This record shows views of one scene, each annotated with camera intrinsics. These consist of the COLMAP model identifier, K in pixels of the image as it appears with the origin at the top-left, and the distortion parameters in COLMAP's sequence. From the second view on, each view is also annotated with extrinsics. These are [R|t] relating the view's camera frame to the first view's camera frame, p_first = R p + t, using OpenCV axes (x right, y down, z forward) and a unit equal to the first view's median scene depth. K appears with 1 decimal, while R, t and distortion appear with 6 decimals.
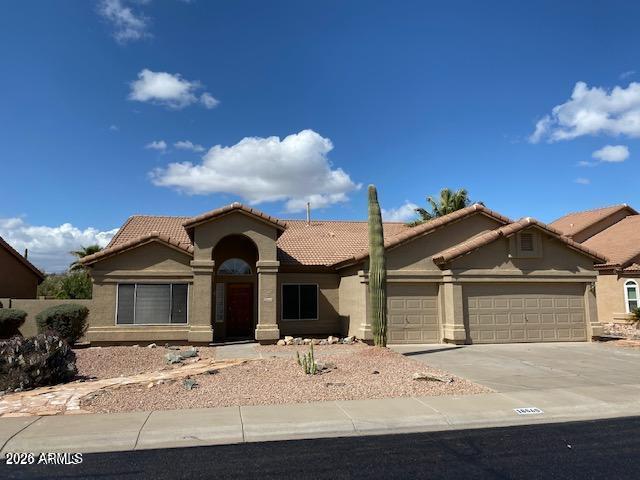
lens RADIAL K [[494.8, 0, 336.9], [0, 494.8, 239.7], [0, 0, 1]] dist [-0.109477, 0.130397]
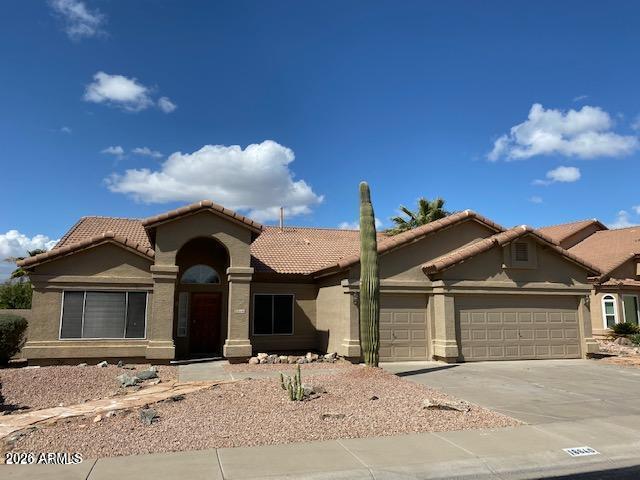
lens RADIAL K [[494.8, 0, 336.9], [0, 494.8, 239.7], [0, 0, 1]] dist [-0.109477, 0.130397]
pose [[0.996468, 0.020046, 0.081540, -0.037952], [-0.017952, 0.999492, -0.026342, 0.012982], [-0.082027, 0.024785, 0.996322, 0.101001]]
